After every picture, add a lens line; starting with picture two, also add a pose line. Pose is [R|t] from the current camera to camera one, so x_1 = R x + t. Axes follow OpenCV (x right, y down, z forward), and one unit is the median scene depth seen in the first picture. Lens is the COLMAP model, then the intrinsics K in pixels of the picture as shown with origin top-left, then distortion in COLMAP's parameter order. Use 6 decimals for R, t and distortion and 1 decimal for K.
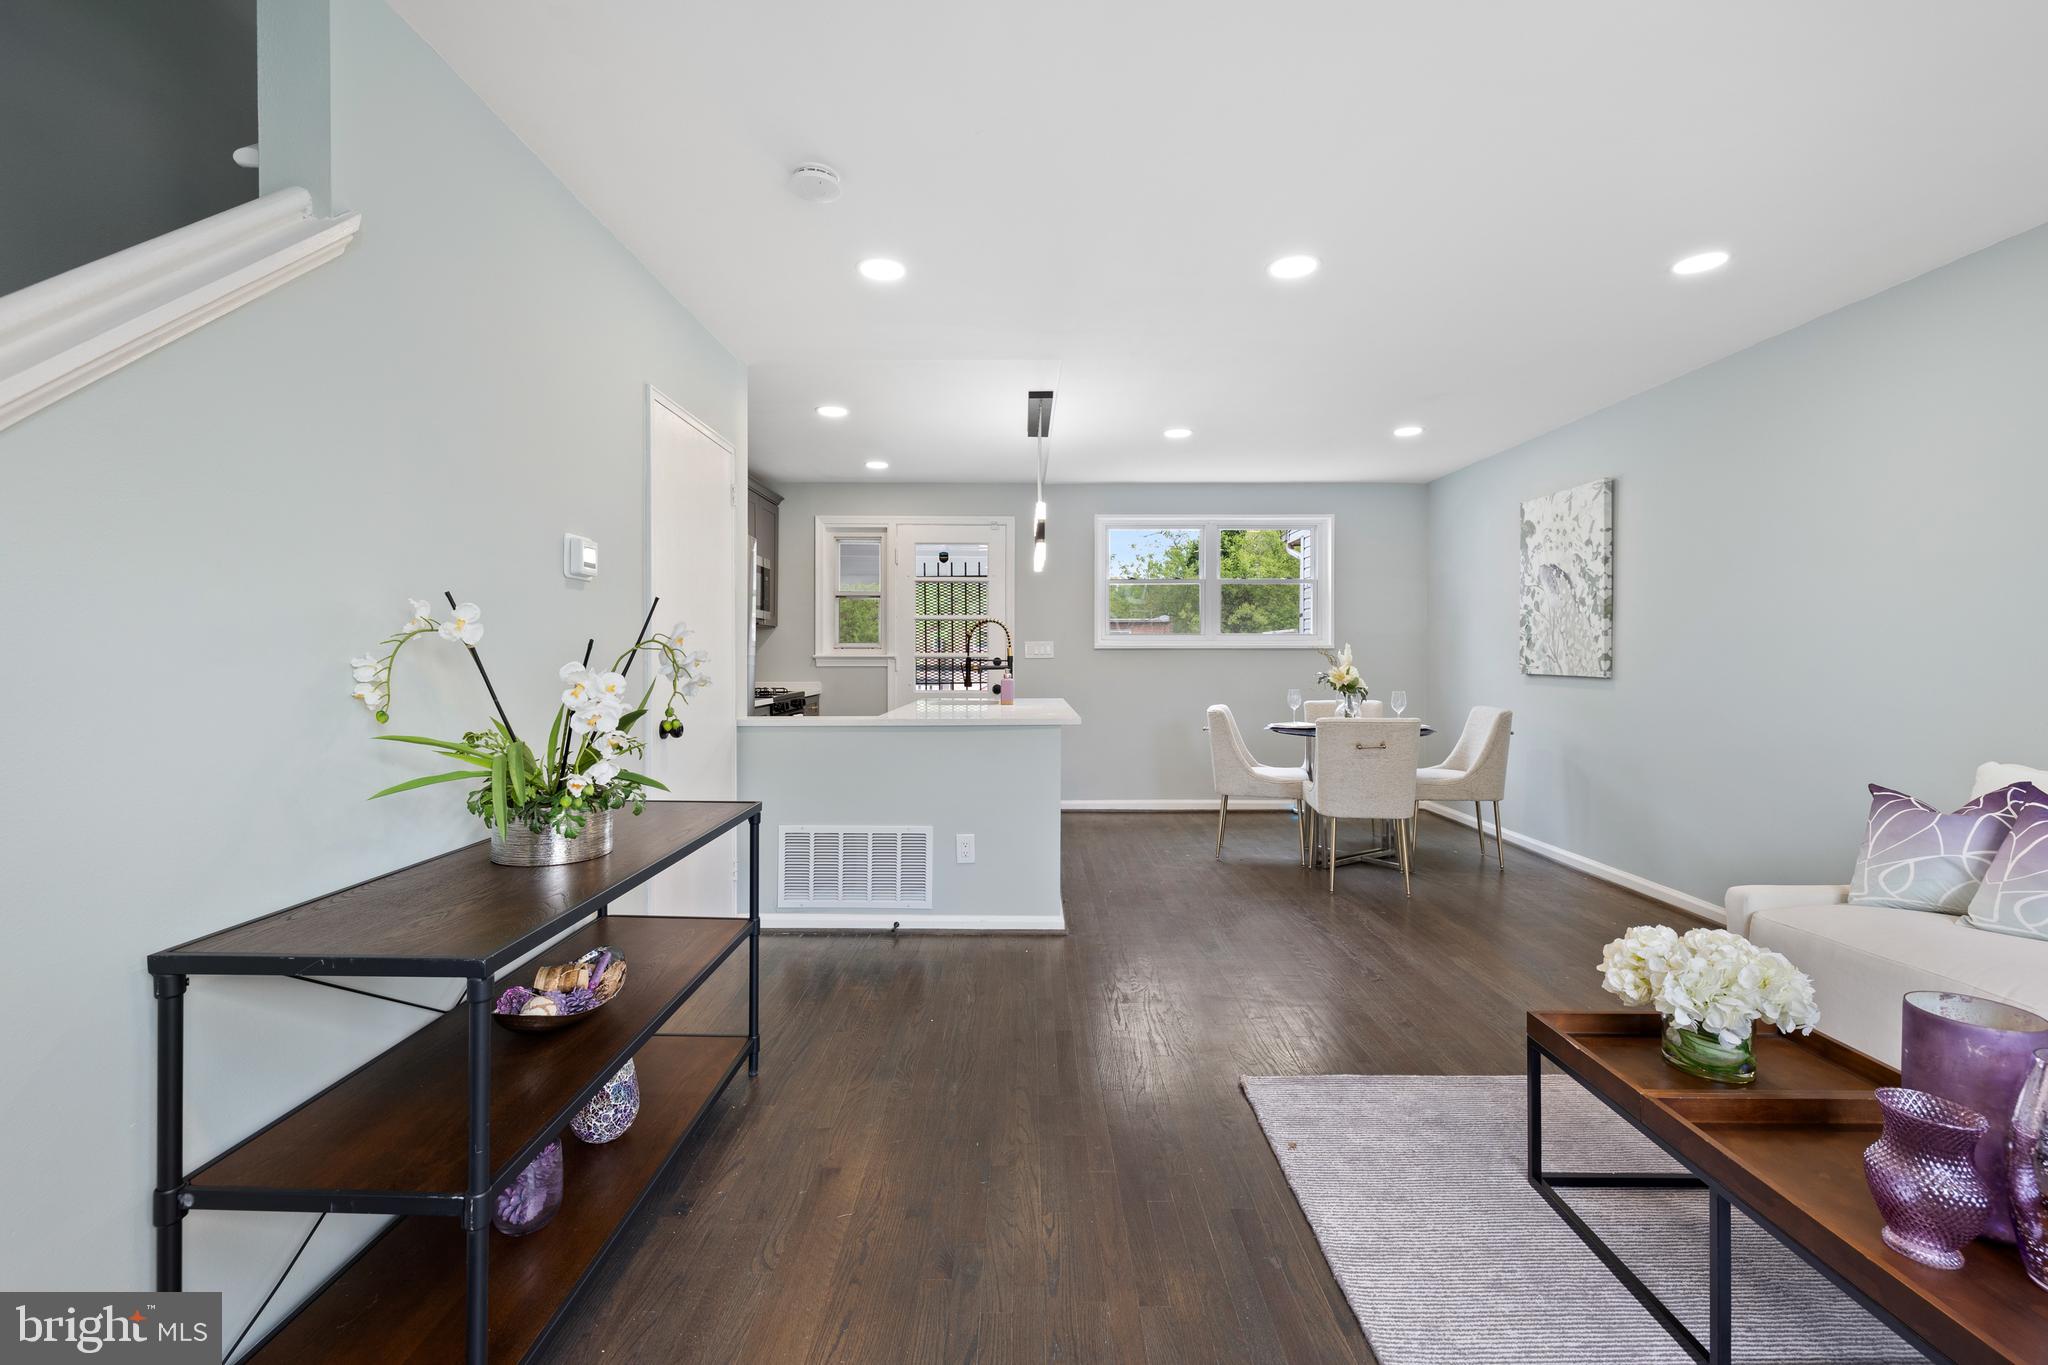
lens RADIAL K [[872.4, 0, 1021.6], [0, 872.4, 657.1], [0, 0, 1]] dist [0.000524, -0.000001]
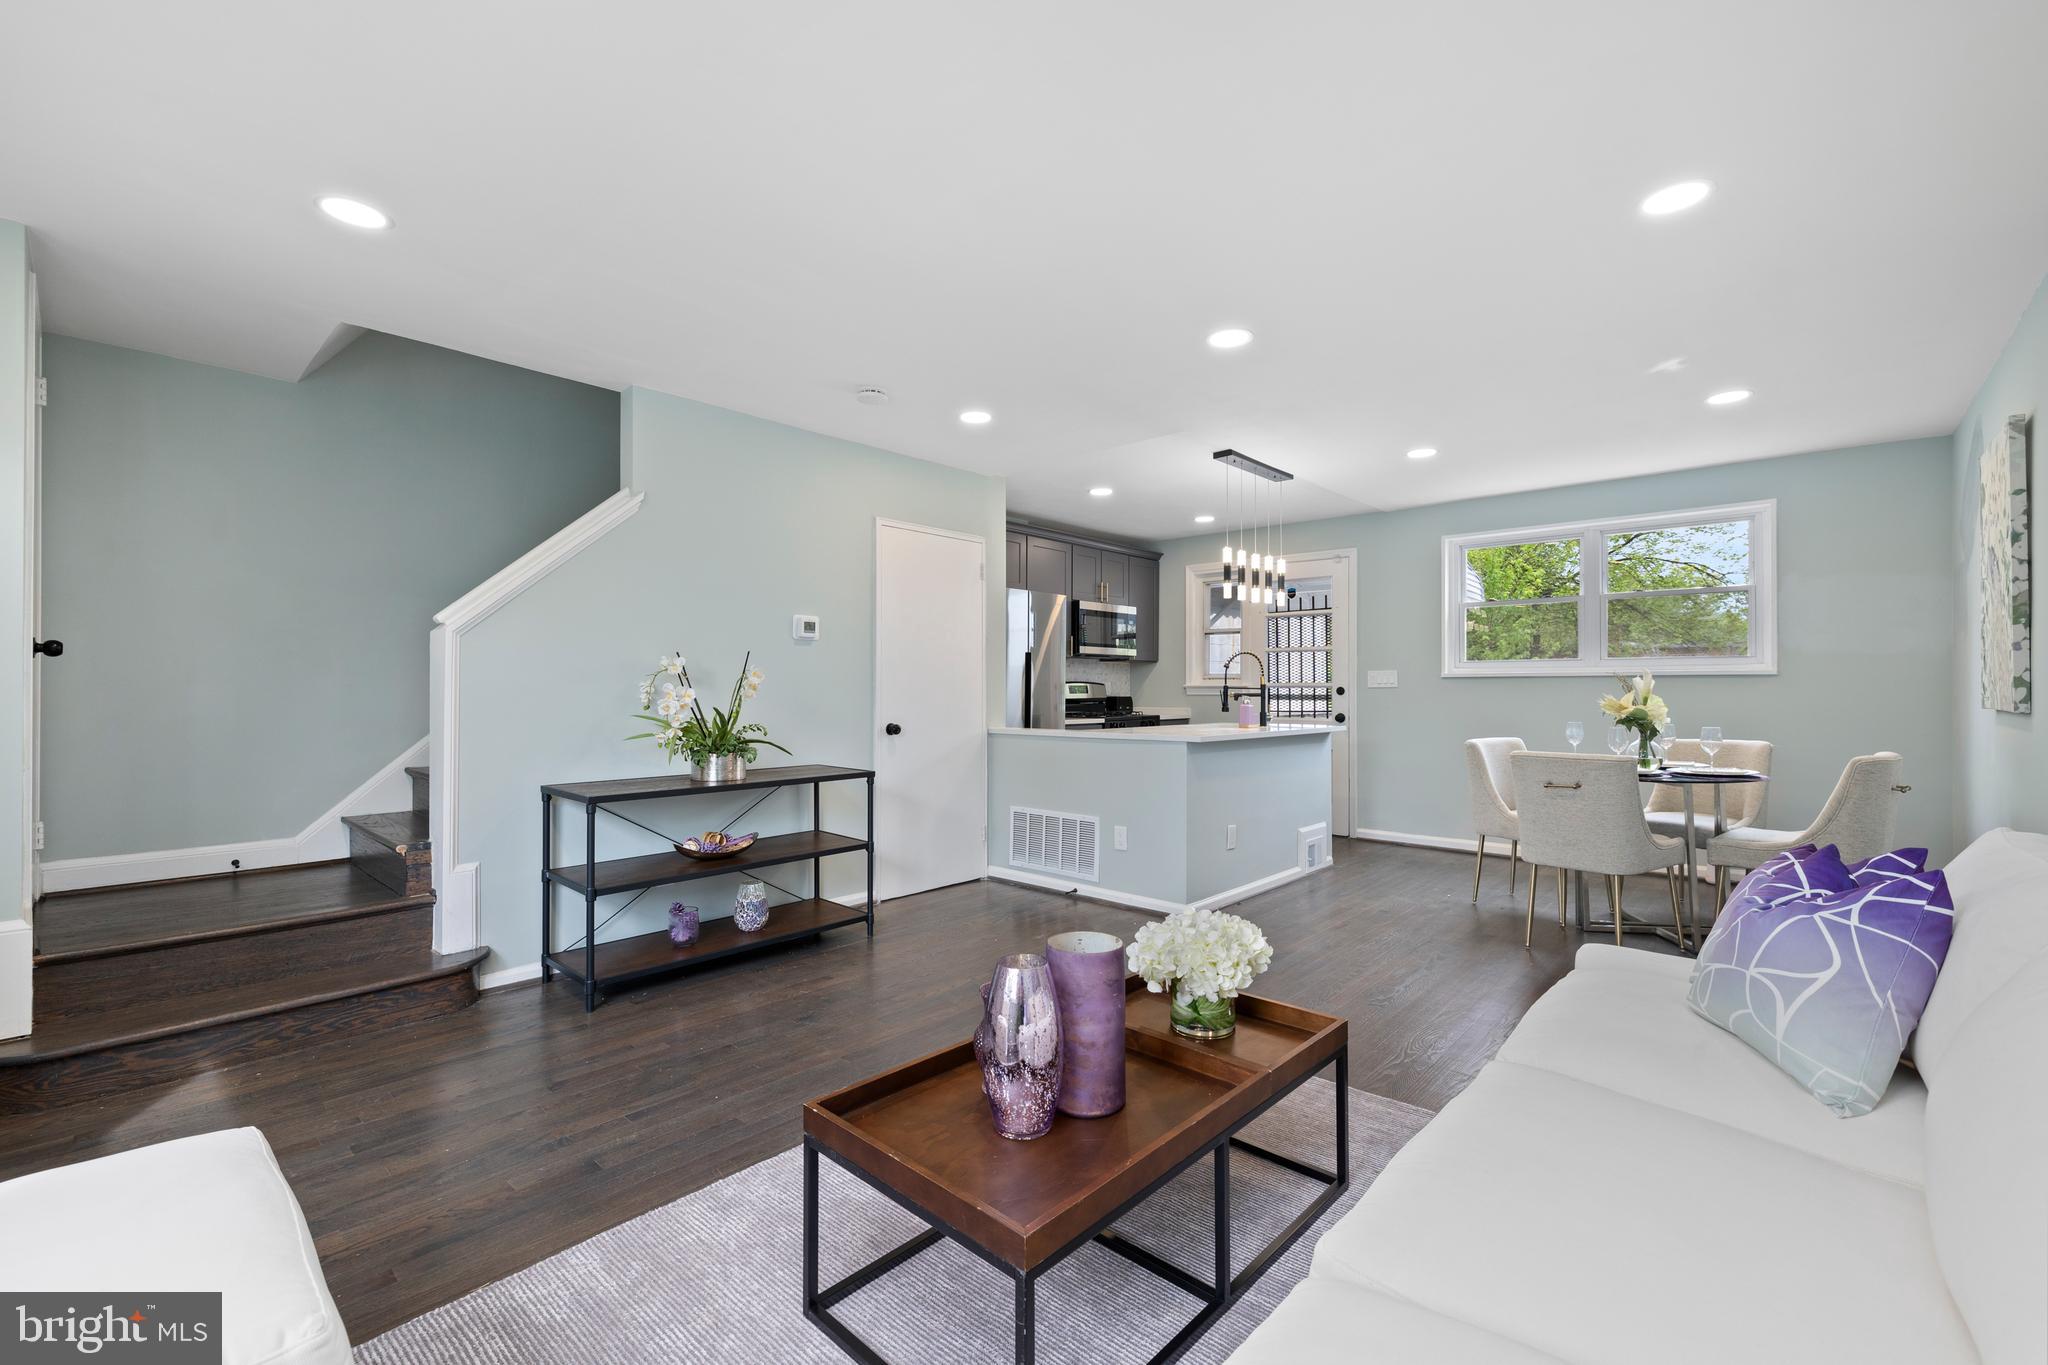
lens RADIAL K [[872.1, 0, 1022.9], [0, 872.1, 676.3], [0, 0, 1]] dist [0.000721, -0.000296]
pose [[0.738139, -0.009446, -0.674583, 0.557685], [-0.002373, 0.999859, -0.016598, 0.008517], [0.674645, 0.013852, 0.738012, -0.010152]]
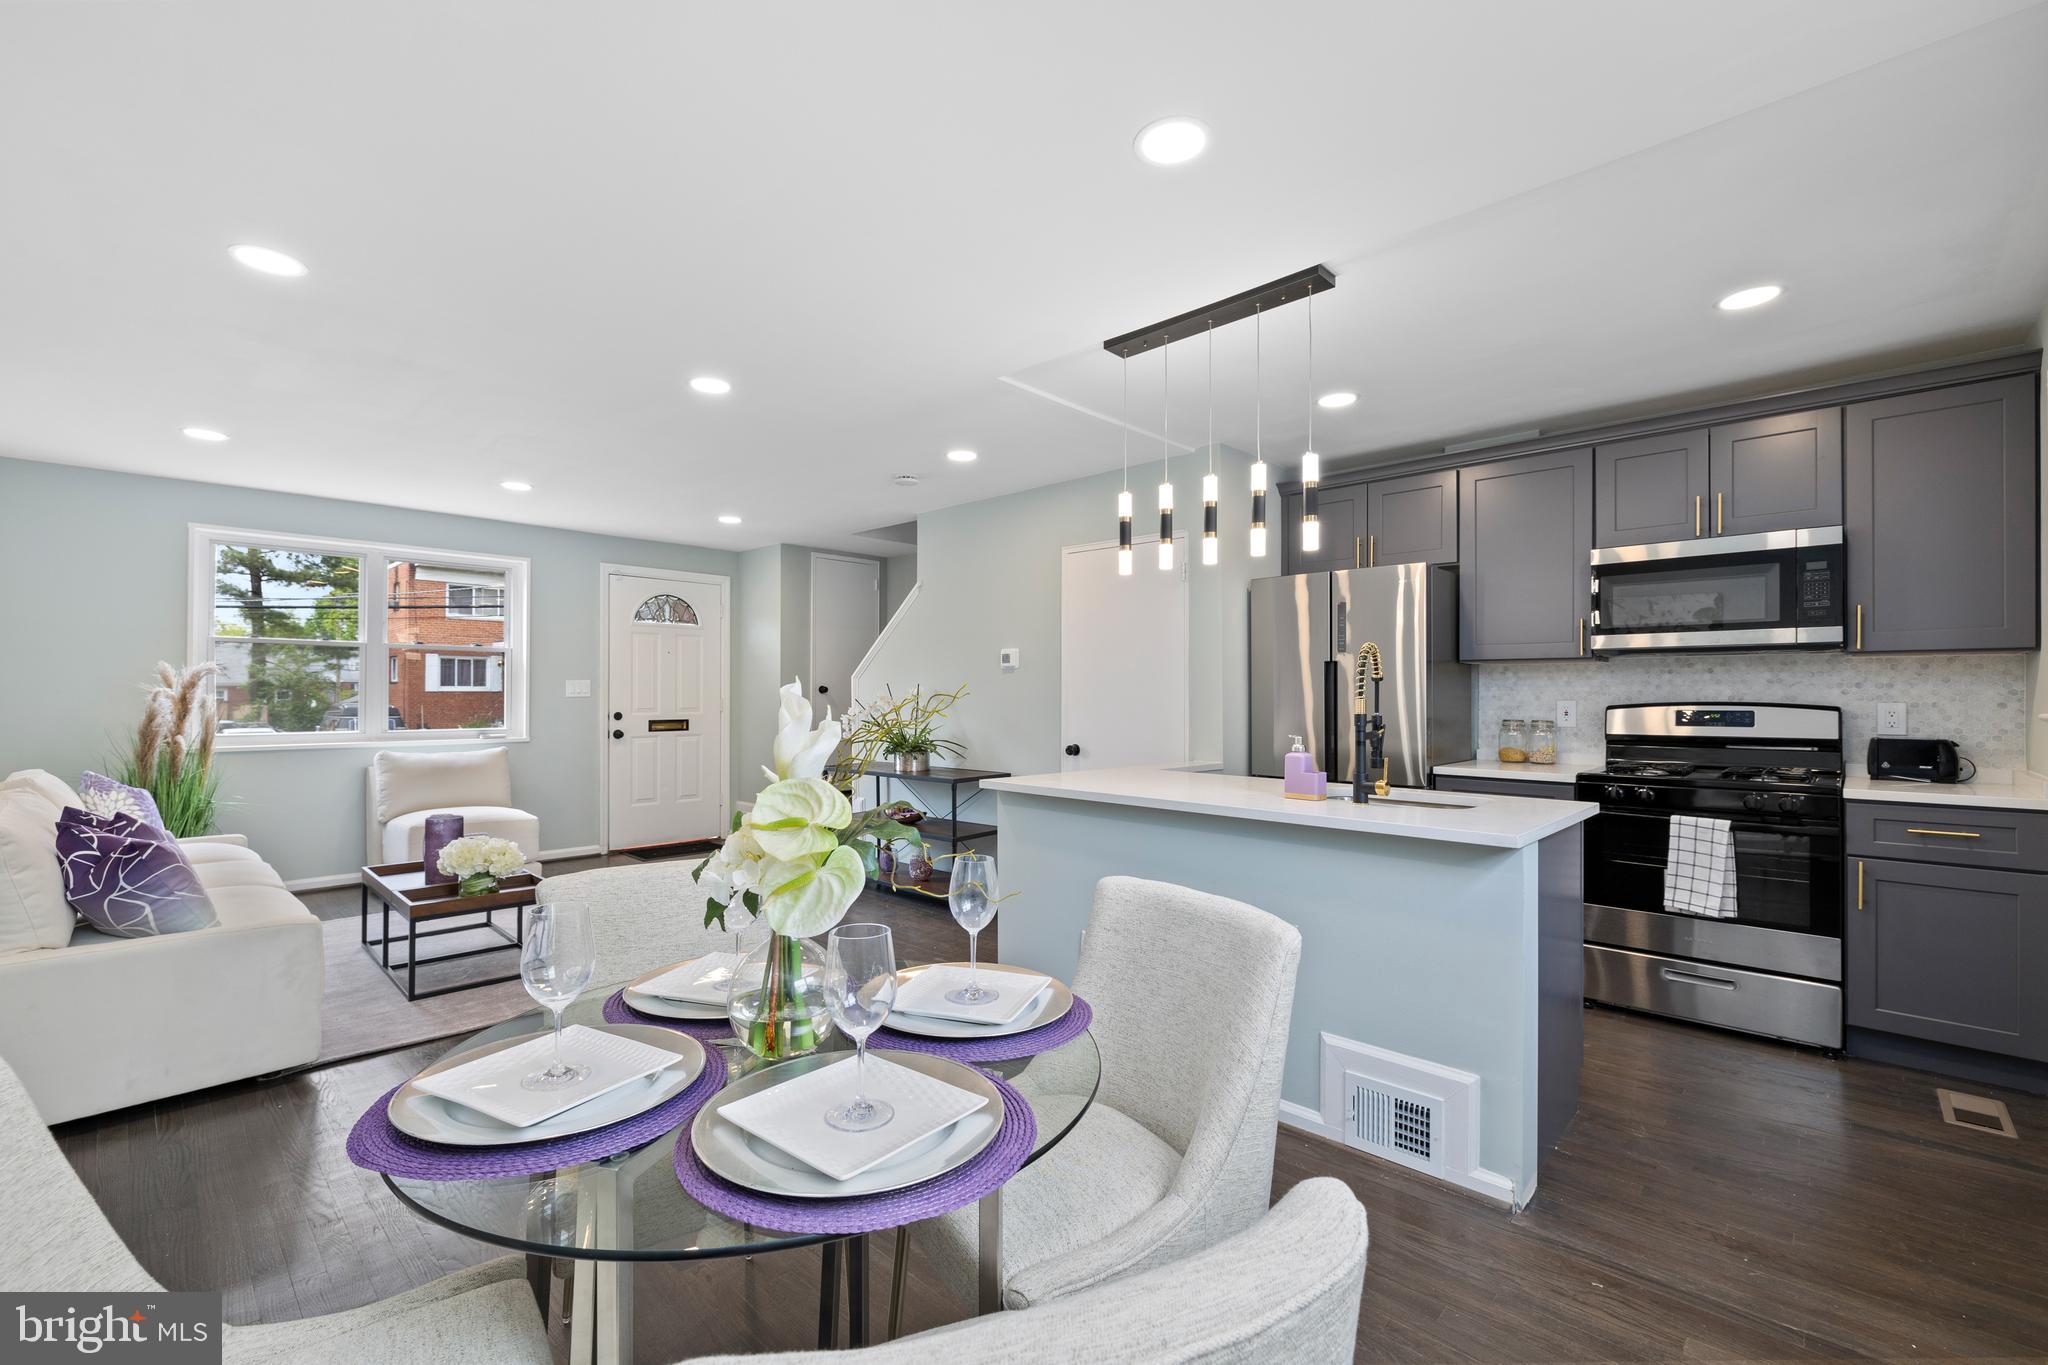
lens RADIAL K [[855.4, 0, 1006.5], [0, 855.4, 690.3], [0, 0, 1]] dist [-0.000323, 0.000209]
pose [[-0.699514, -0.005472, -0.714598, 0.546581], [-0.004032, 0.999985, -0.003710, -0.015105], [0.714607, 0.000286, -0.699526, 1.344347]]
